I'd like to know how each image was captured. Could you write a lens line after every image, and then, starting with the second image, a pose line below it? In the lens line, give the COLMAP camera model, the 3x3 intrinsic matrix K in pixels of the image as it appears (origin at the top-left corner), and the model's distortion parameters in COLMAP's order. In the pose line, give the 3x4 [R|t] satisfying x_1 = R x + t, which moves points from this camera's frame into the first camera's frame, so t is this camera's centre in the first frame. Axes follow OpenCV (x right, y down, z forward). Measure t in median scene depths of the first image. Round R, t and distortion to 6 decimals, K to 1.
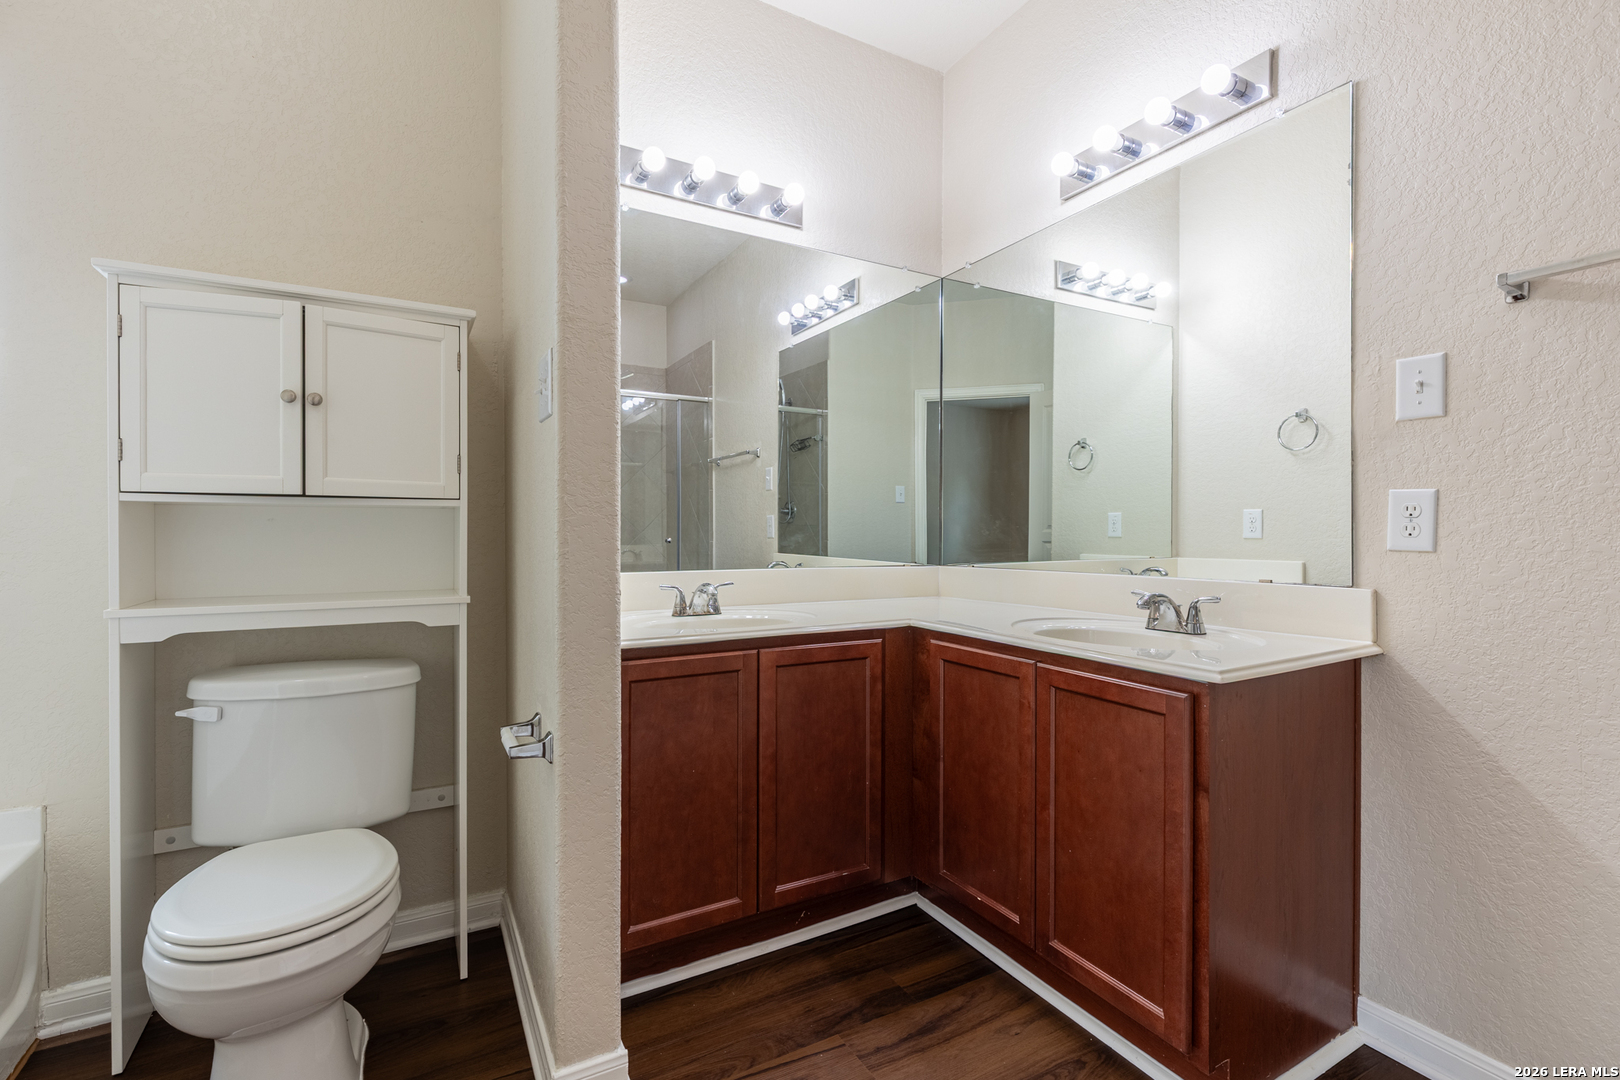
lens RADIAL K [[727.6, 0, 814.2], [0, 727.6, 535.9], [0, 0, 1]] dist [0.007313, -0.000782]
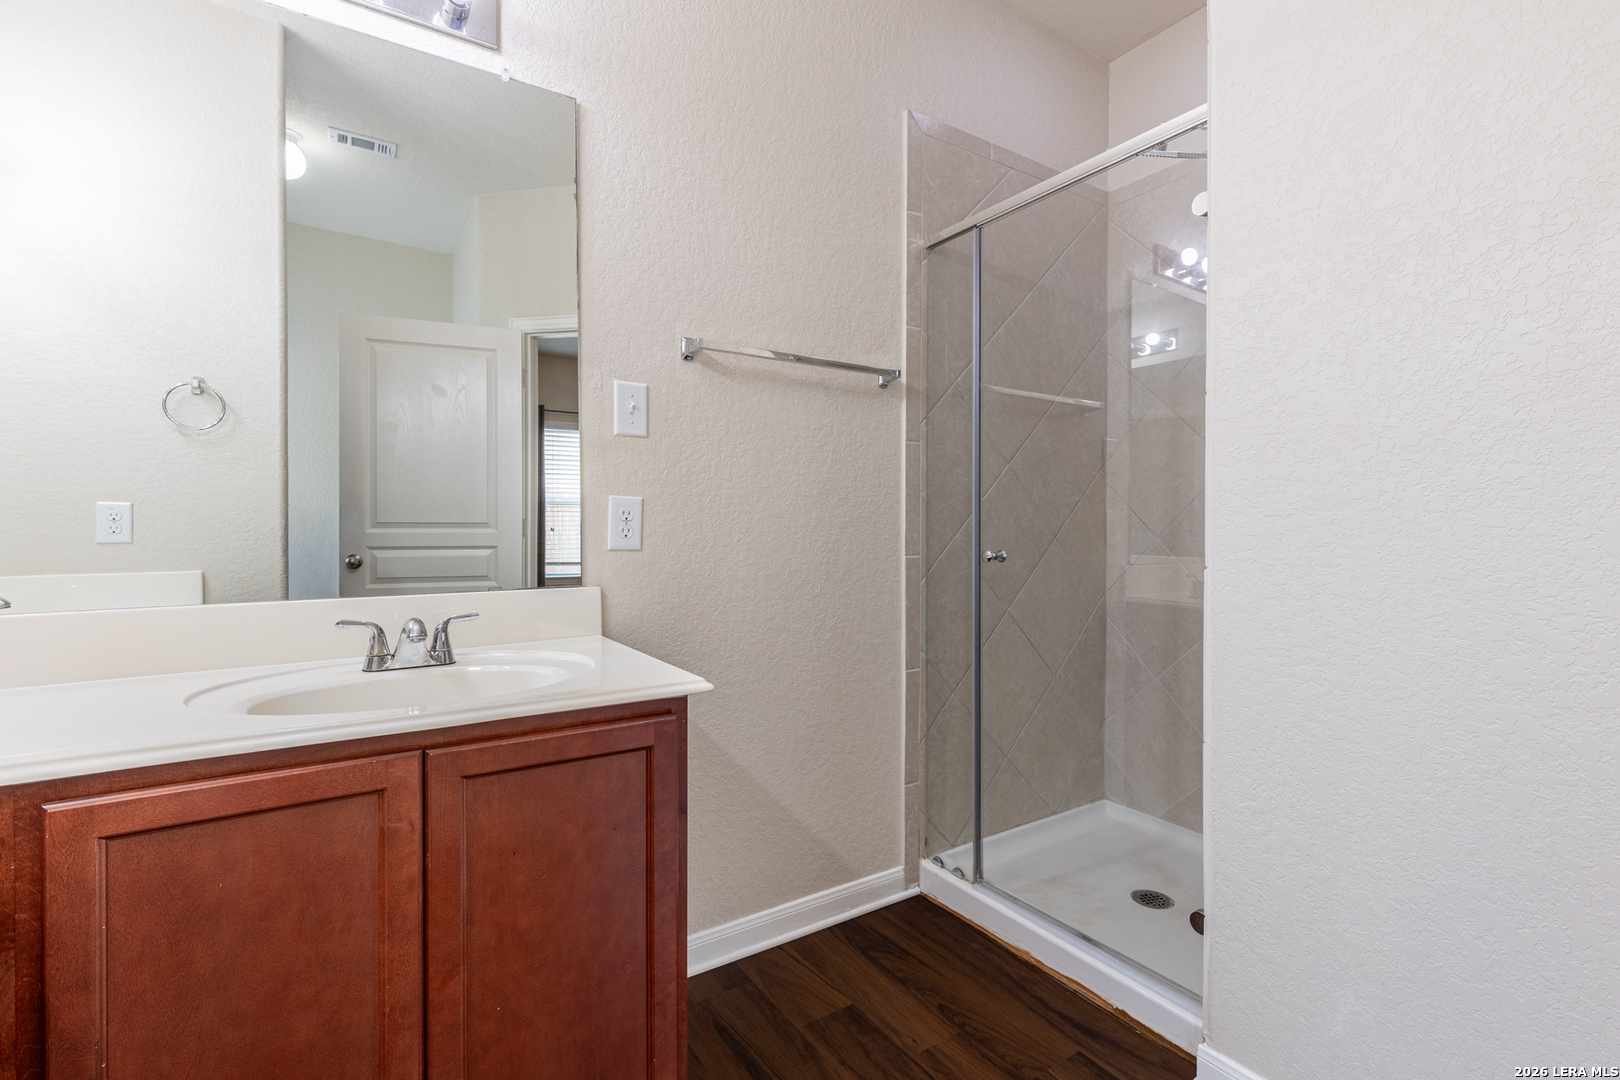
lens RADIAL K [[739.8, 0, 810.0], [0, 739.8, 540.0], [0, 0, 1]] dist [0.014240, -0.000316]
pose [[-0.063971, -0.013712, 0.997858, -0.321882], [0.007813, 0.999868, 0.014240, -0.008423], [-0.997921, 0.008707, -0.063855, 0.691035]]
